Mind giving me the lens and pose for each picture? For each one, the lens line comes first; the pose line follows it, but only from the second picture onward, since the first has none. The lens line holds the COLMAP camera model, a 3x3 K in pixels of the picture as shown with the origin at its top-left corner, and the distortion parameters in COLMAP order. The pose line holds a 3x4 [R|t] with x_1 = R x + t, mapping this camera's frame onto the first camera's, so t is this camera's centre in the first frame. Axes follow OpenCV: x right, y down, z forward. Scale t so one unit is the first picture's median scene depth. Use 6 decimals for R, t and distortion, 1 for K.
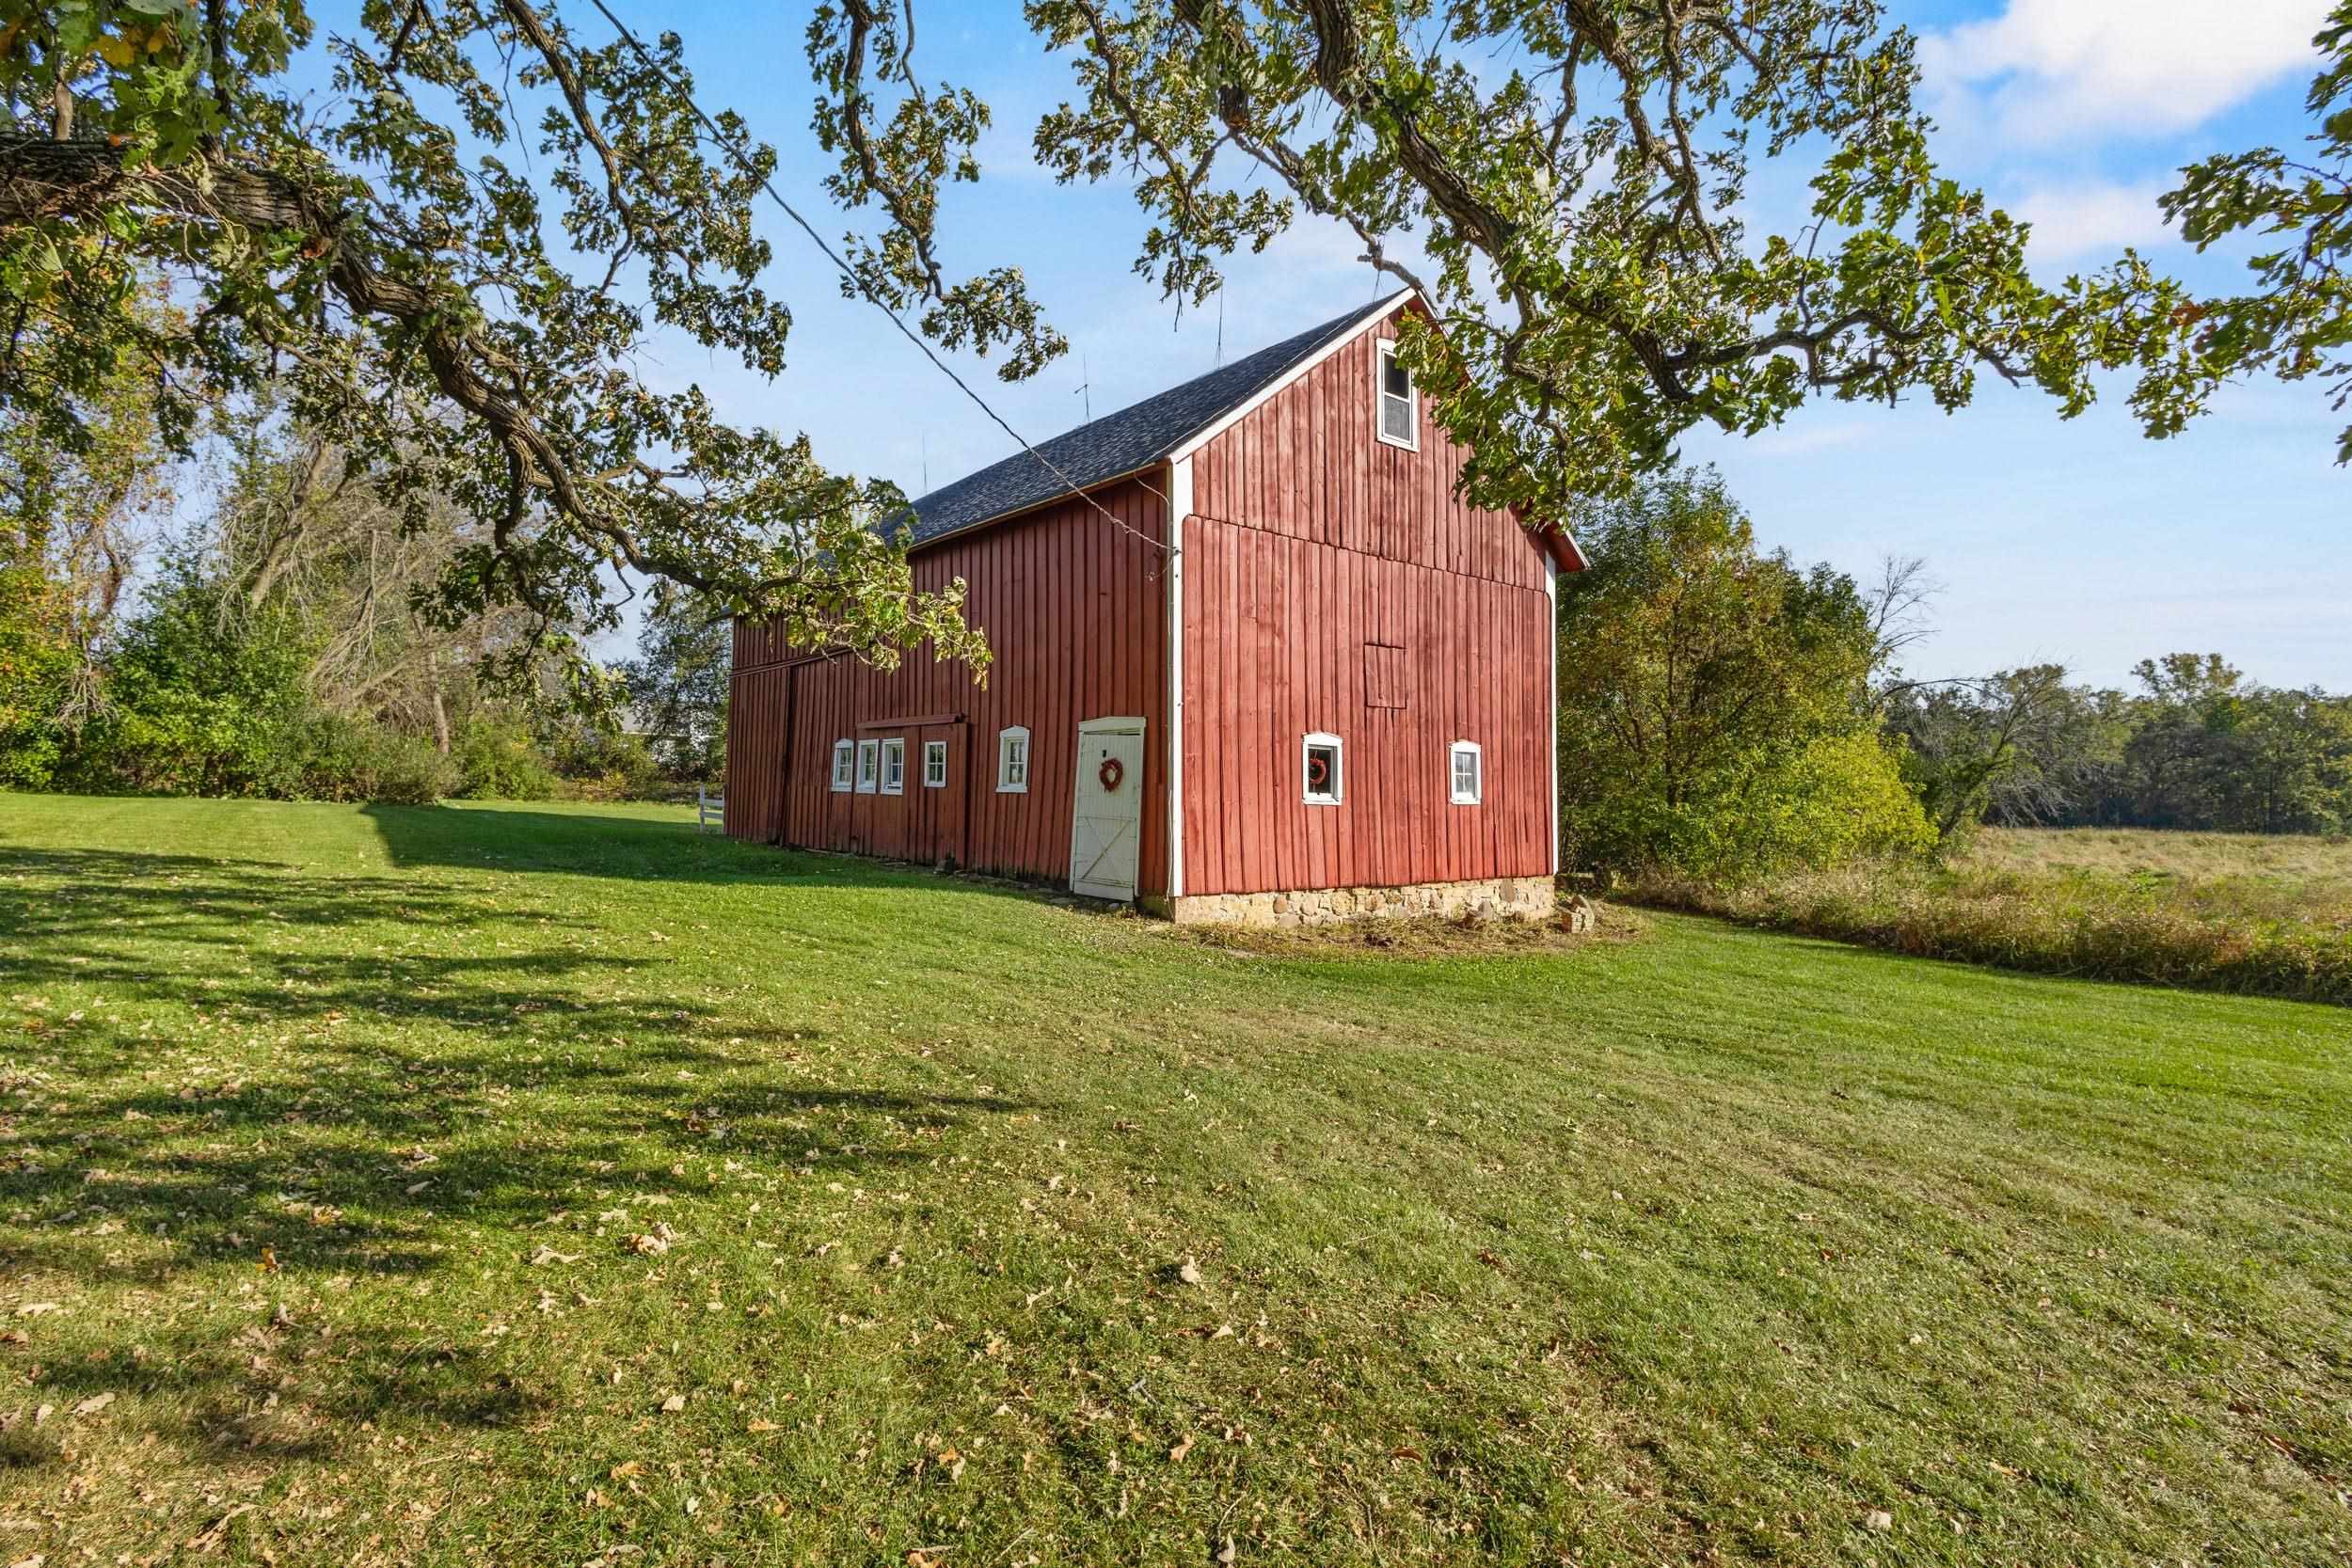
lens RADIAL K [[1095.9, 0, 1171.3], [0, 1095.9, 779.2], [0, 0, 1]] dist [0.008975, 0.000325]
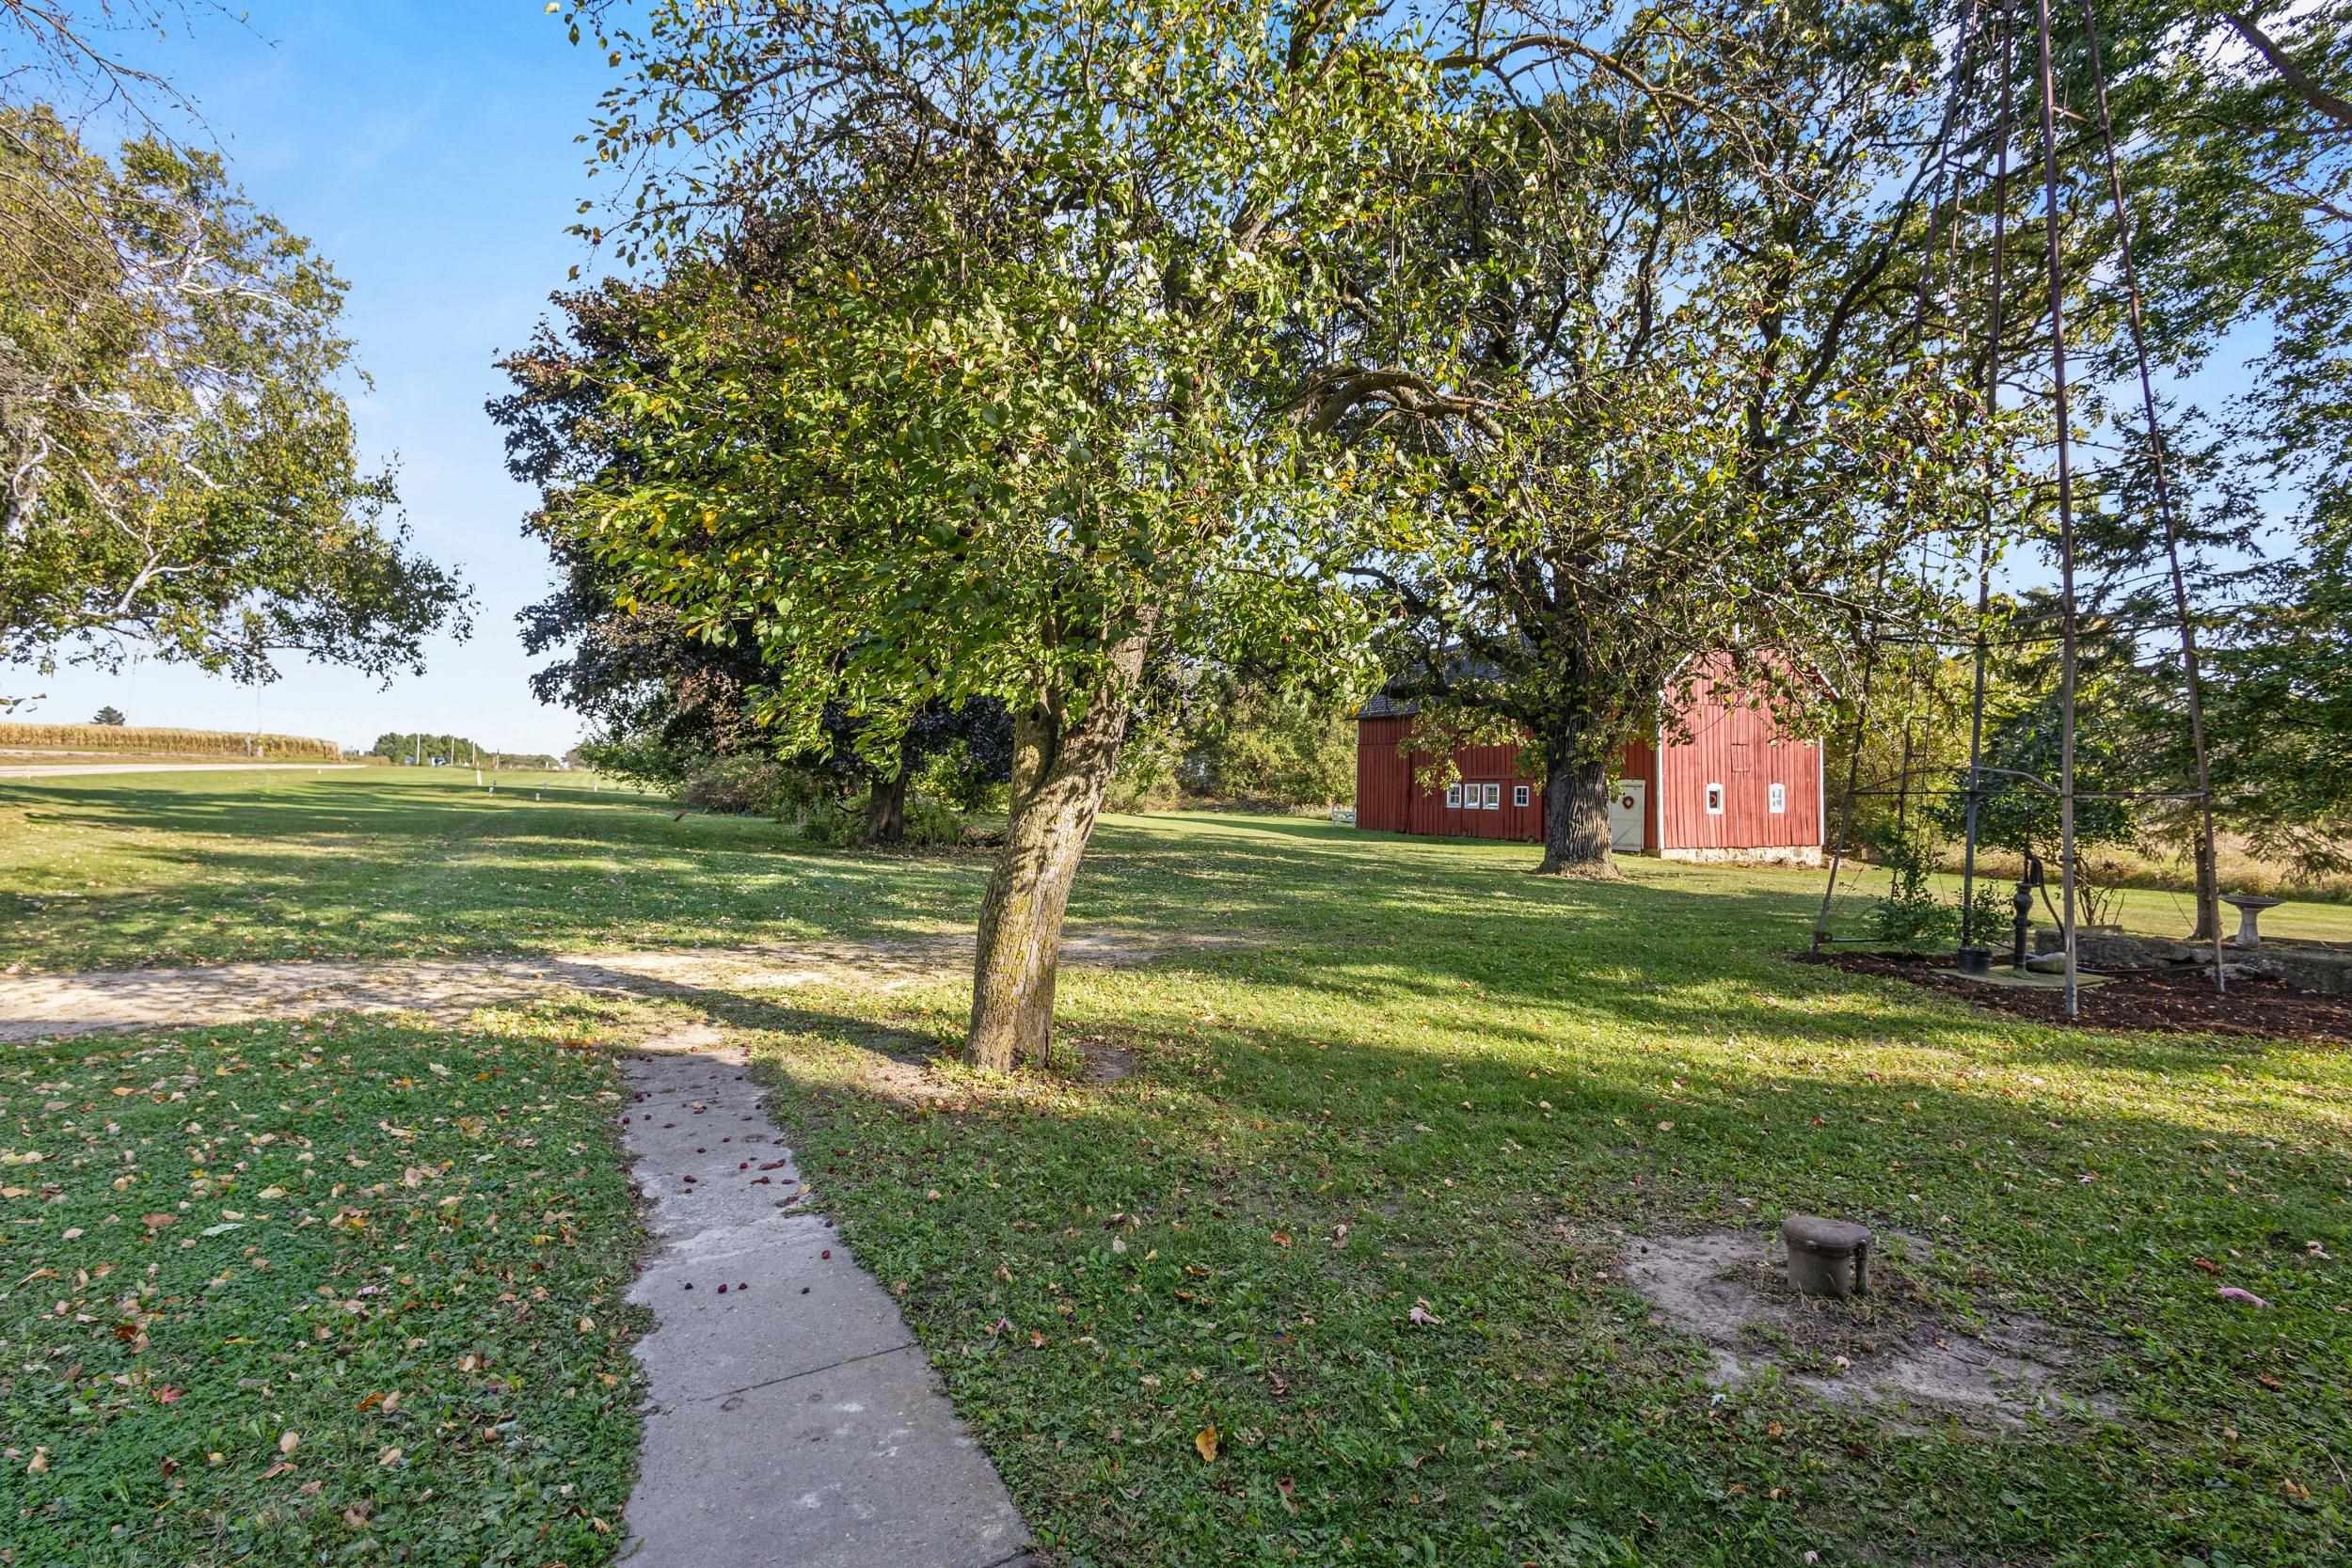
lens RADIAL K [[1095.9, 0, 1171.3], [0, 1095.9, 779.2], [0, 0, 1]] dist [0.008975, 0.000325]
pose [[0.977905, -0.011879, -0.208711, -0.535073], [0.012023, 0.999928, -0.000580, -0.066364], [0.208703, -0.001942, 0.977977, -1.648561]]
